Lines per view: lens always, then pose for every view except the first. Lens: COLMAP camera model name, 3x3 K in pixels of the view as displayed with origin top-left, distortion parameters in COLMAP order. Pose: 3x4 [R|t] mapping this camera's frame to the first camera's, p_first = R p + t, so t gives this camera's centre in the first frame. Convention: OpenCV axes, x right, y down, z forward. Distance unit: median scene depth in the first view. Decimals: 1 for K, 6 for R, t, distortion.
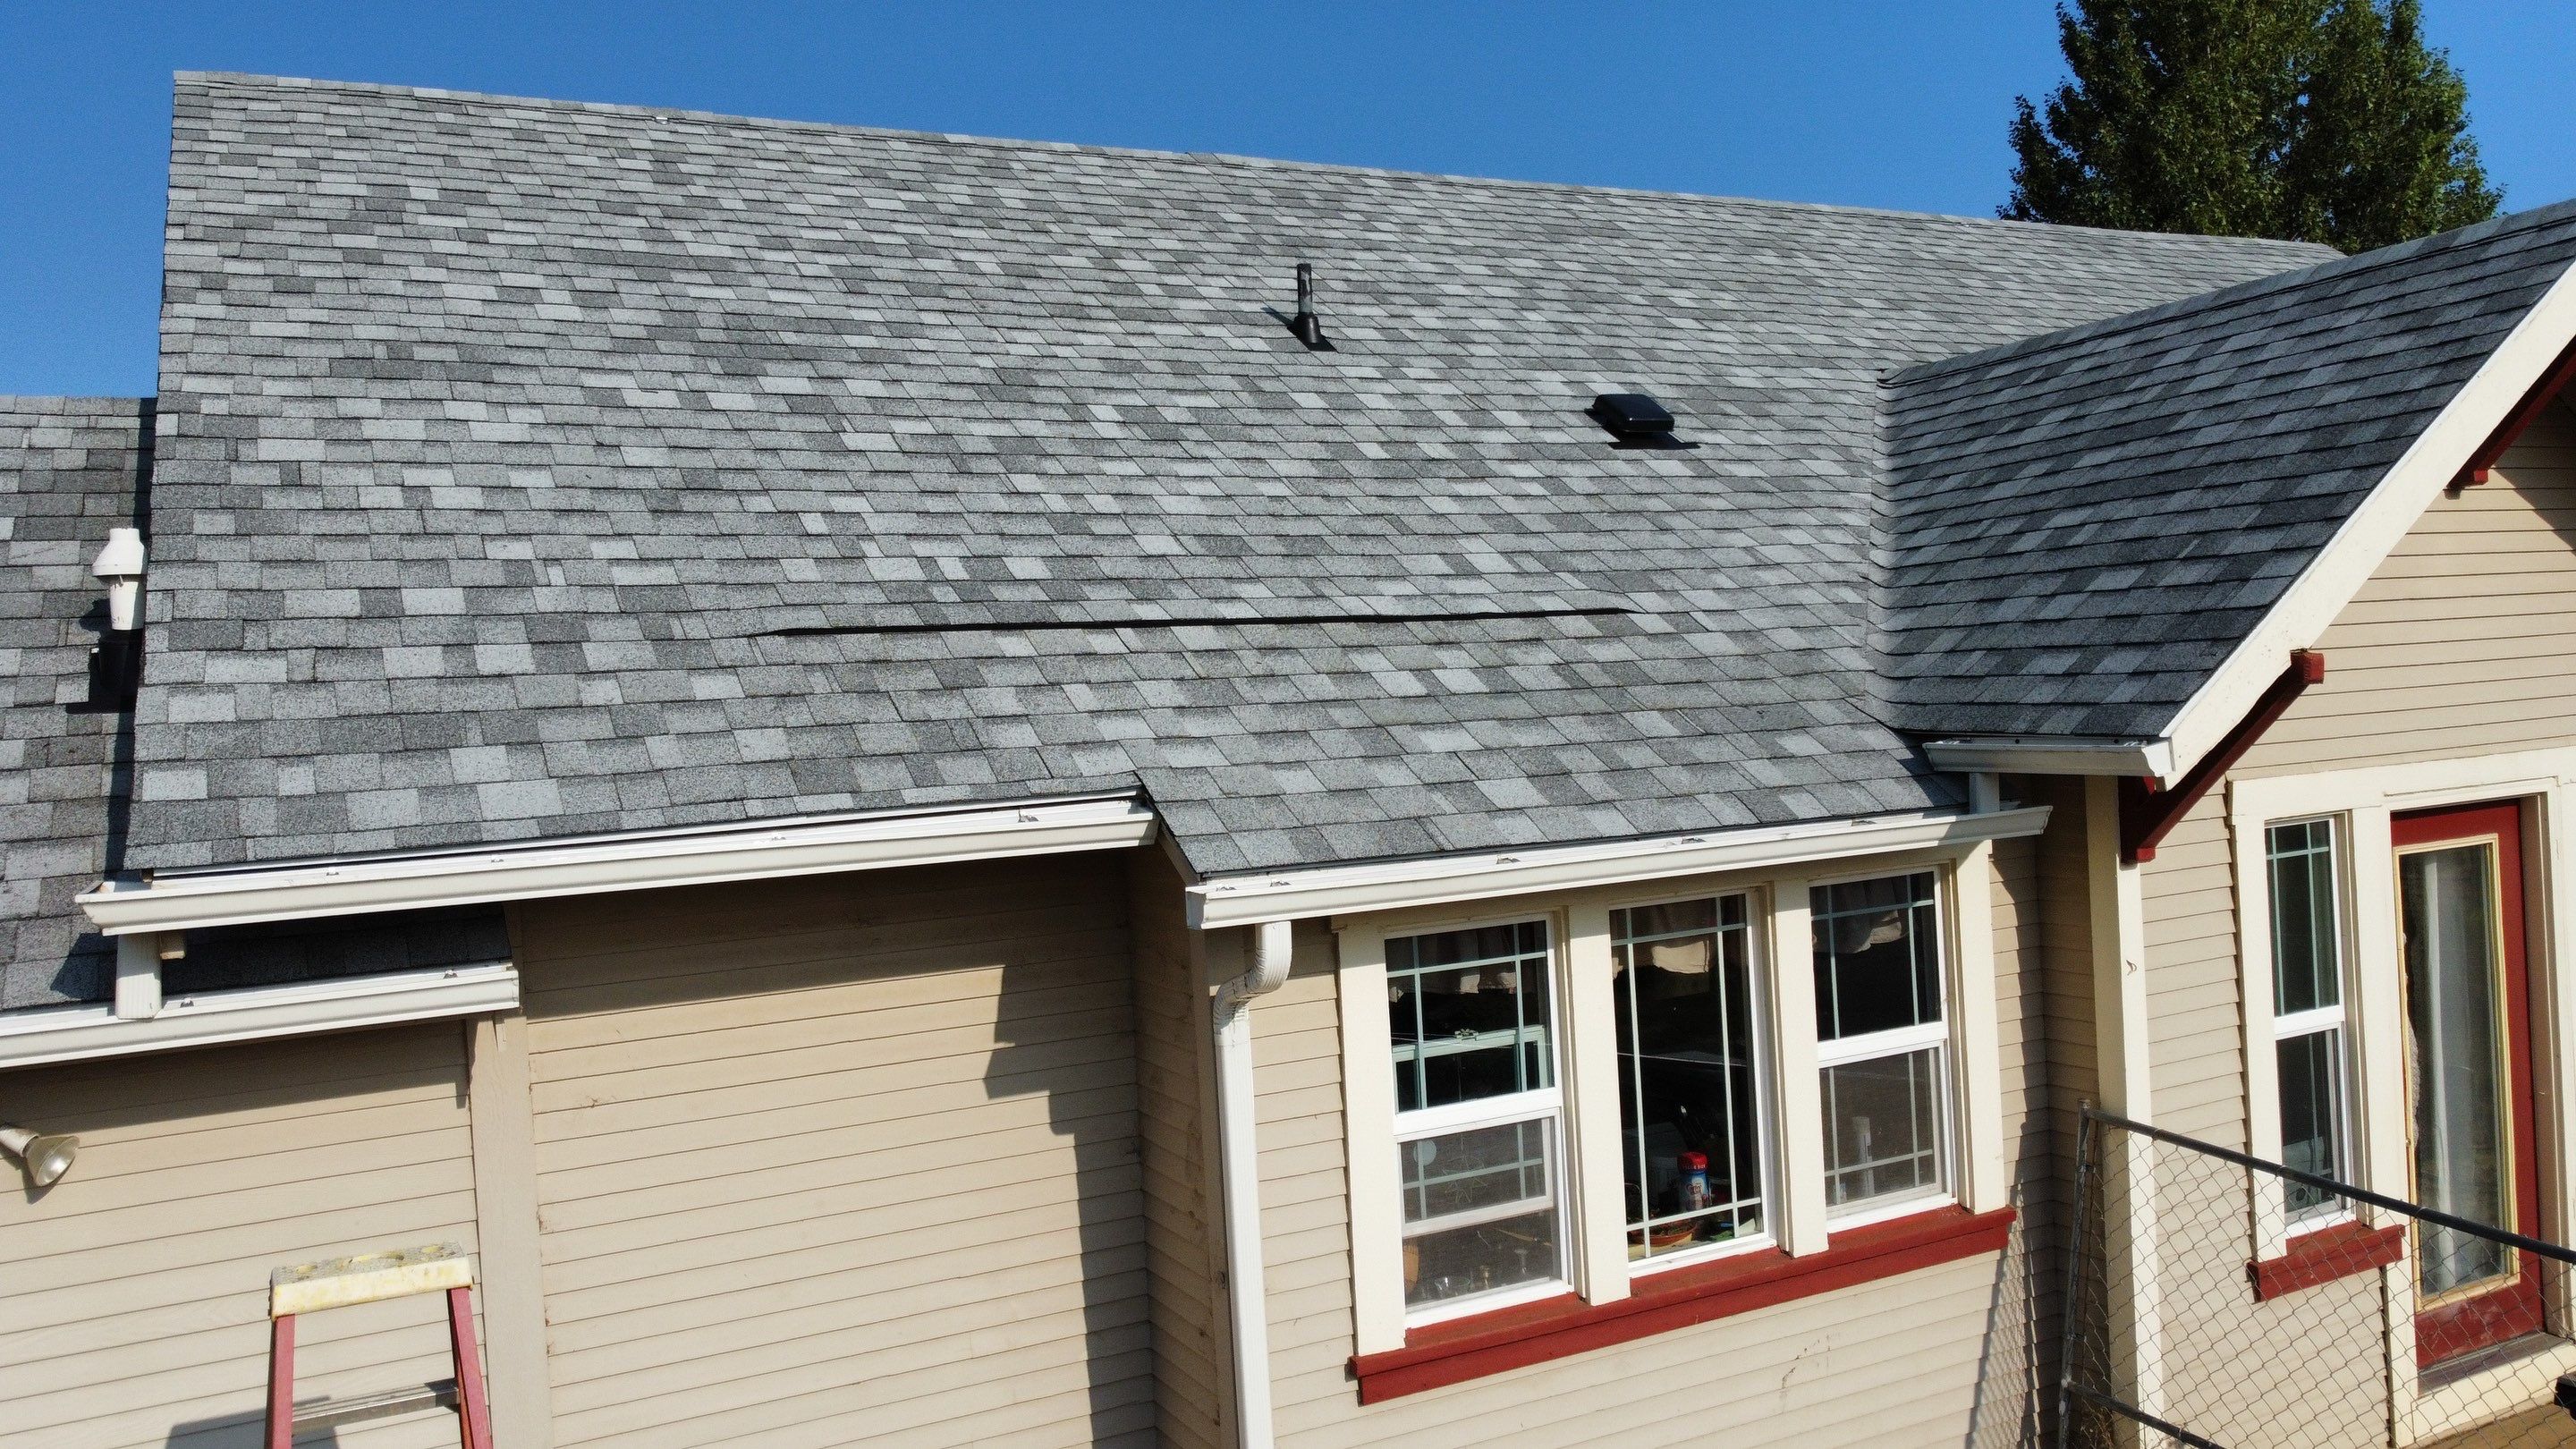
lens RADIAL K [[1954.2, 0, 1284.4], [0, 1954.2, 725.0], [0, 0, 1]] dist [-0.001752, -0.001345]
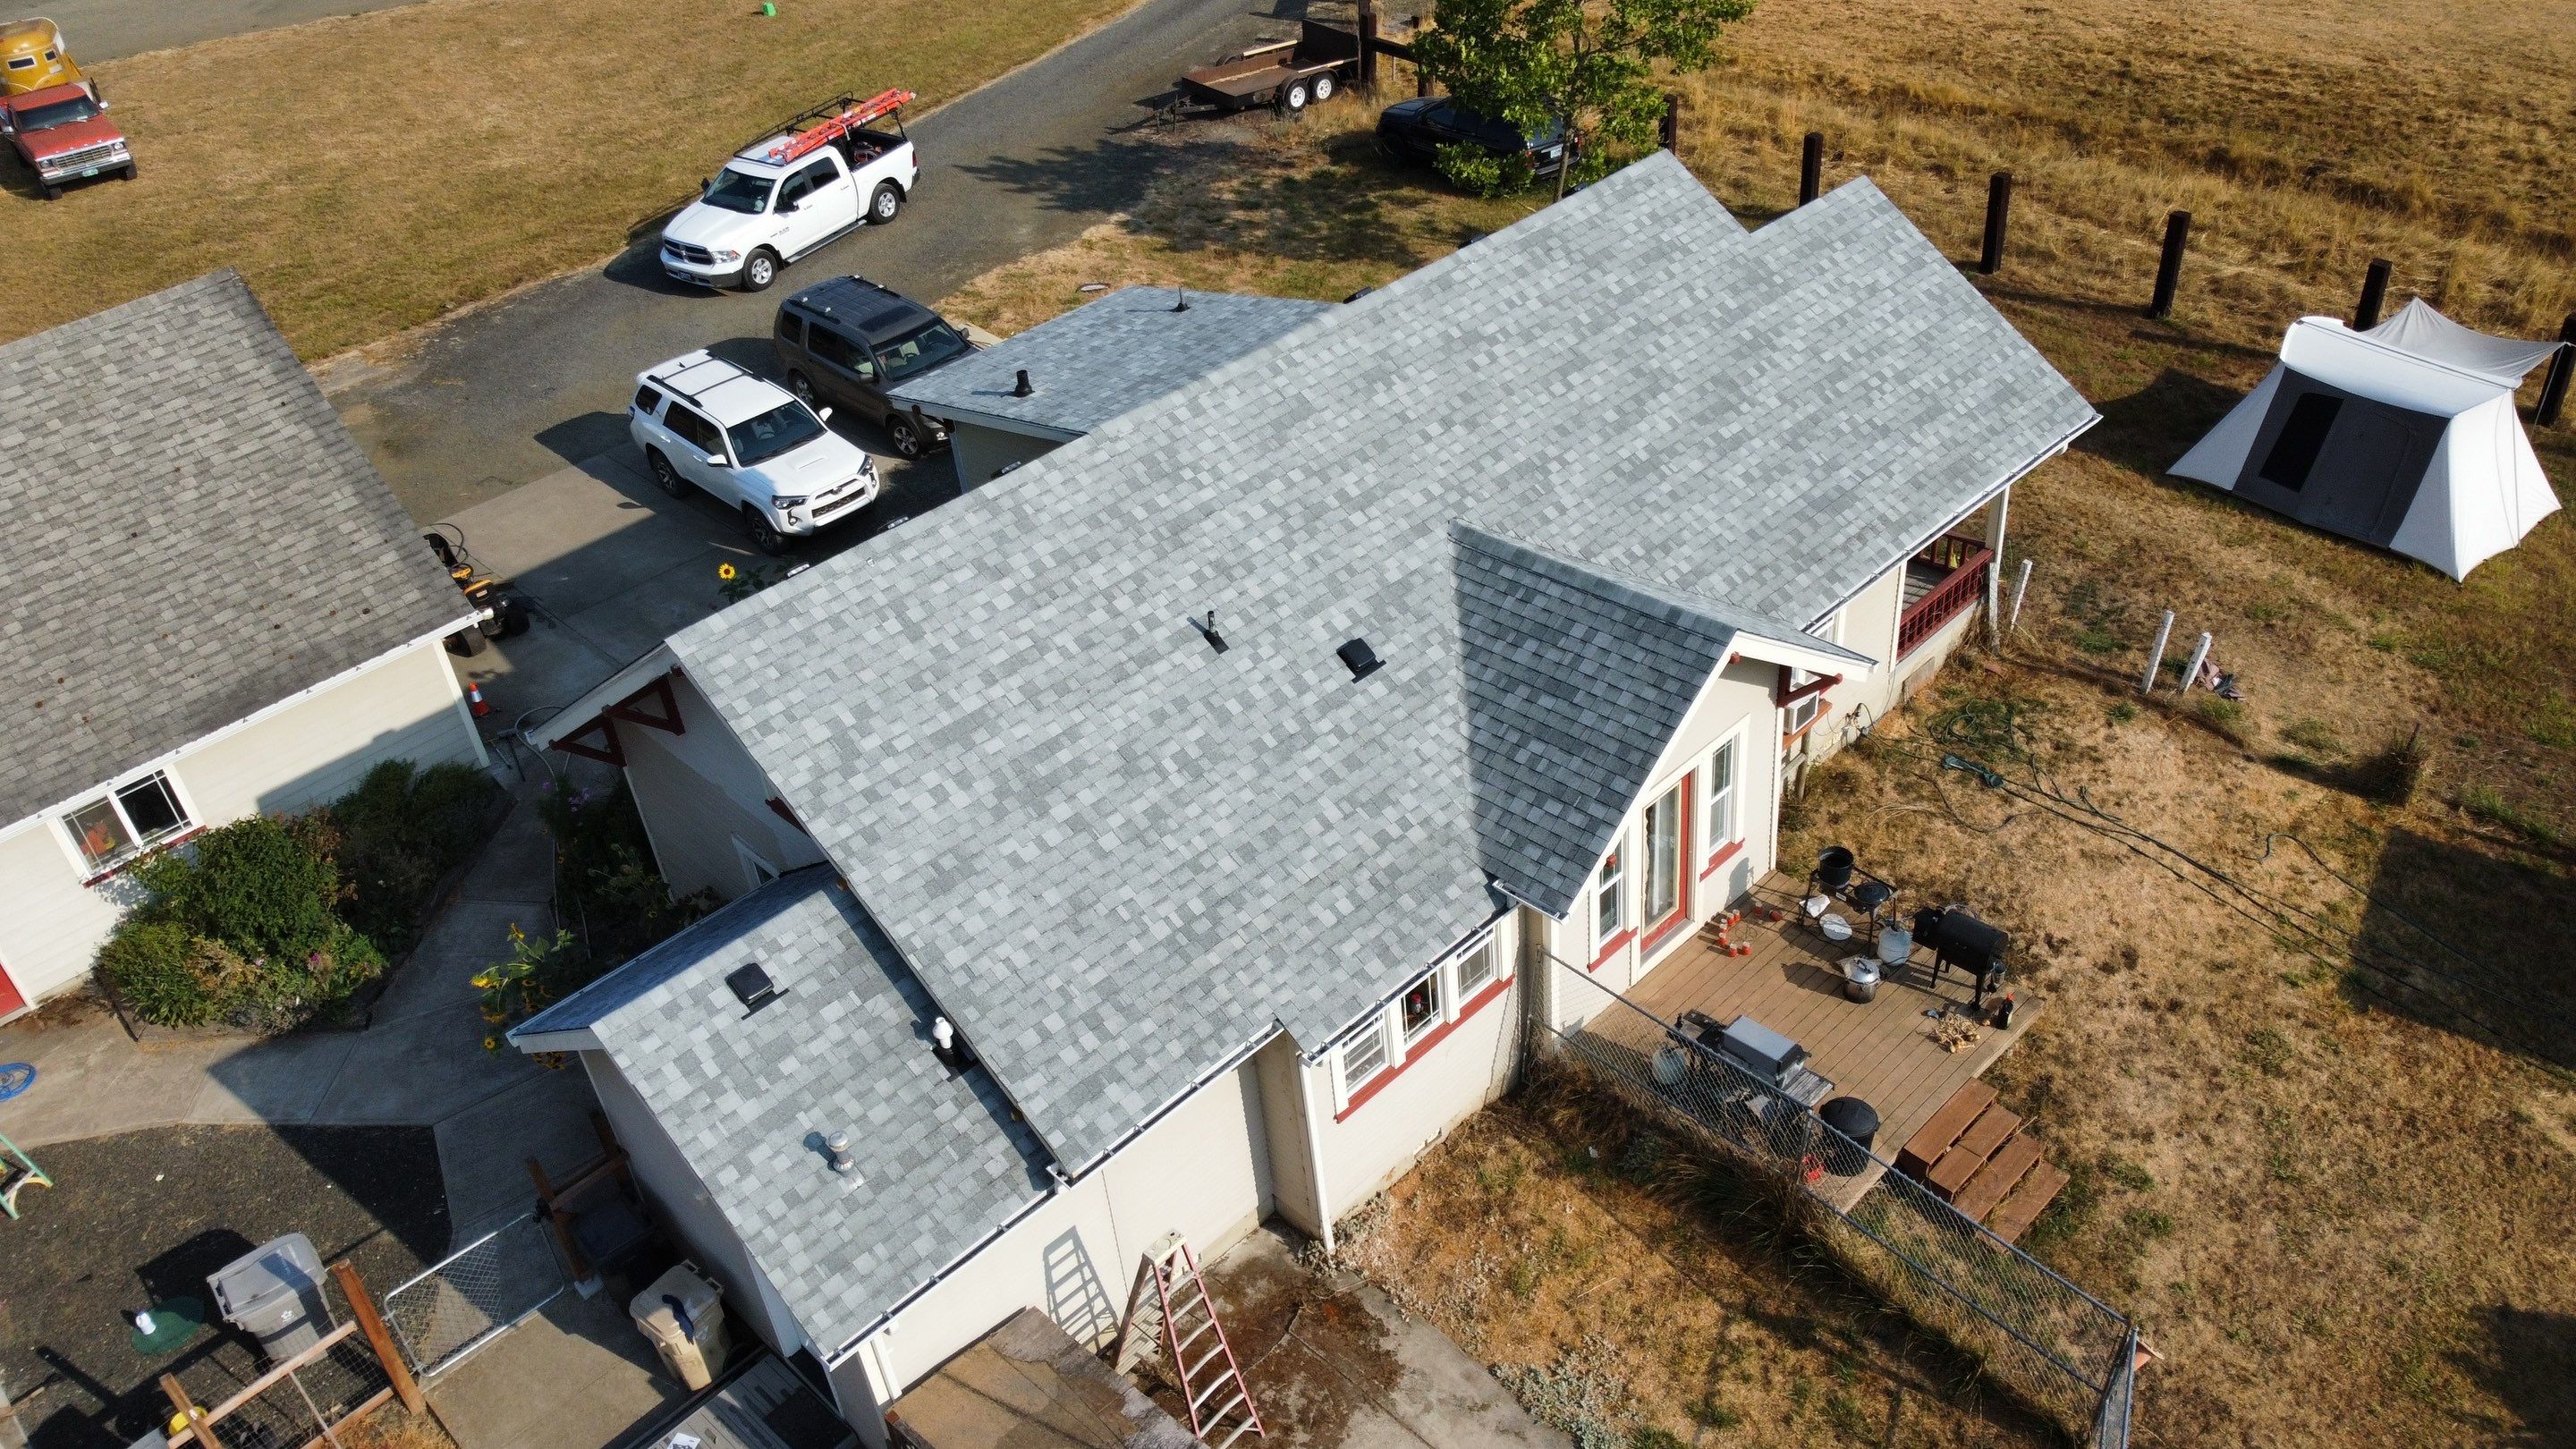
lens RADIAL K [[1954.2, 0, 1299.3], [0, 1954.2, 724.4], [0, 0, 1]] dist [-0.001752, -0.001345]
pose [[0.952667, -0.199315, 0.229563, -0.547822], [0.042146, 0.834395, 0.549553, -1.724551], [-0.301080, -0.513866, 0.803301, -1.097803]]
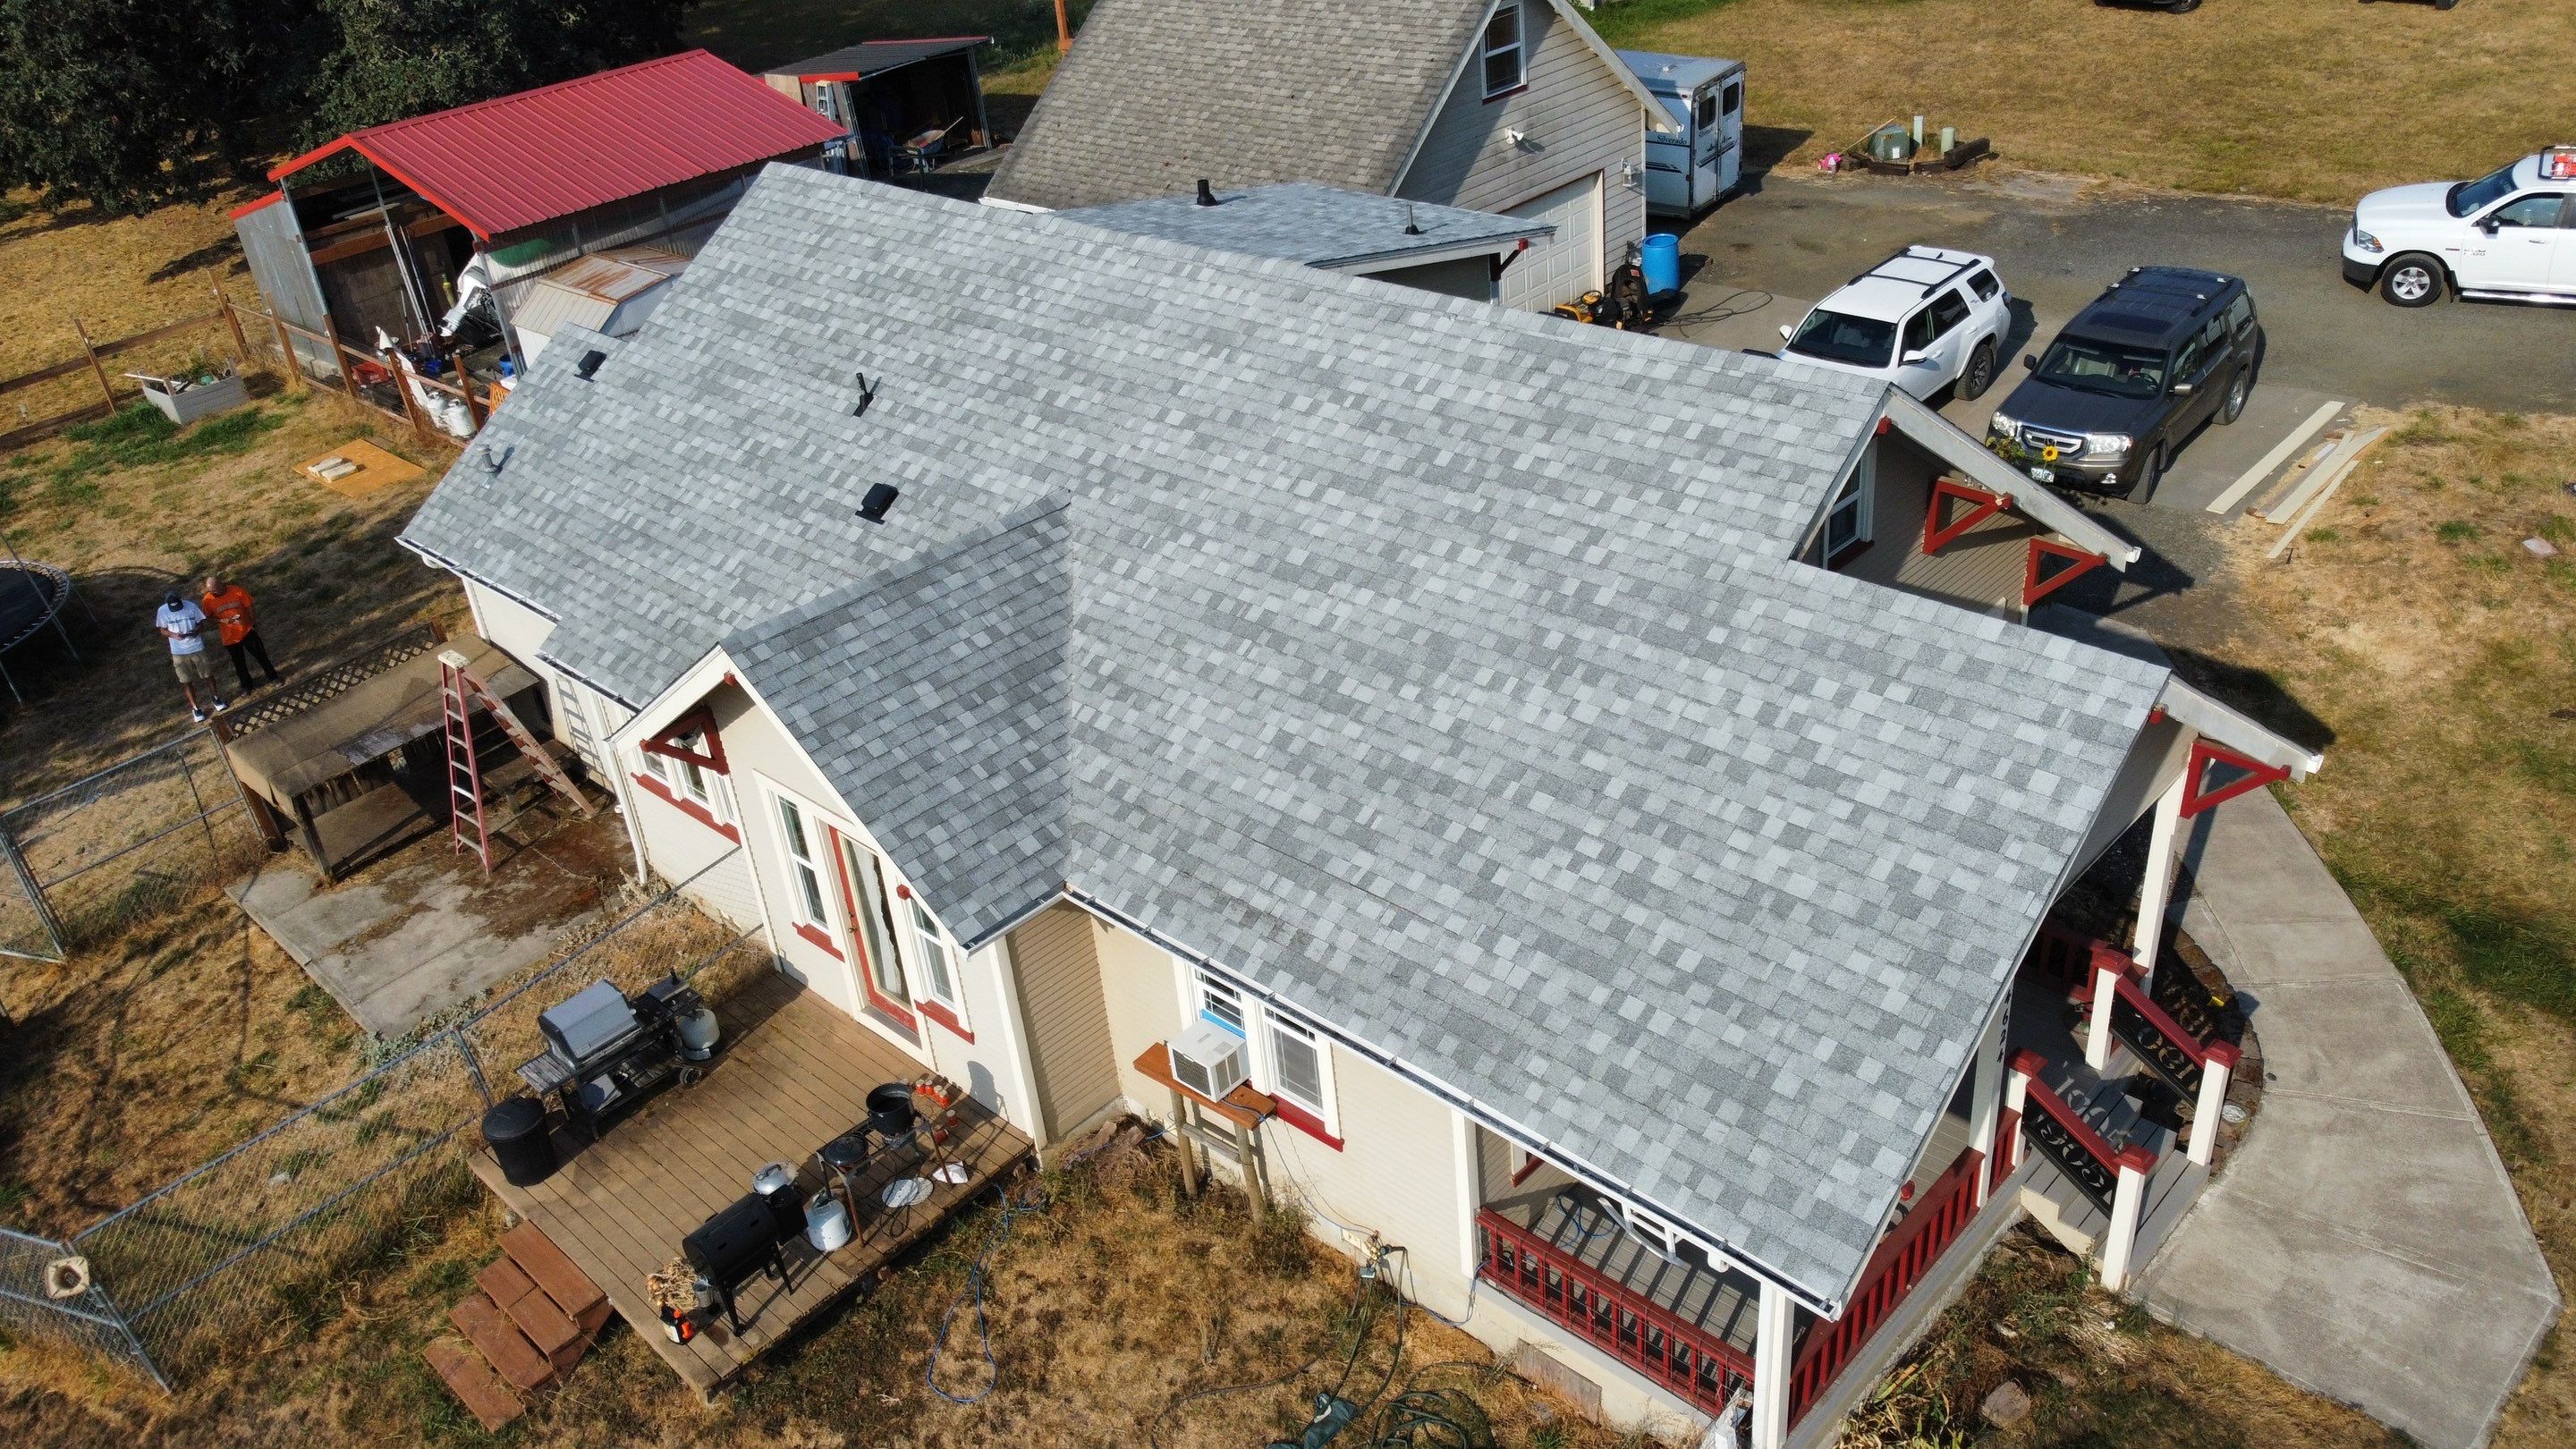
lens RADIAL K [[1954.2, 0, 1287.8], [0, 1954.2, 731.1], [0, 0, 1]] dist [-0.001752, -0.001345]
pose [[0.334969, 0.496827, -0.800599, 2.846423], [0.054863, 0.837960, 0.542967, -1.416005], [0.940631, -0.225800, 0.253433, 1.044330]]
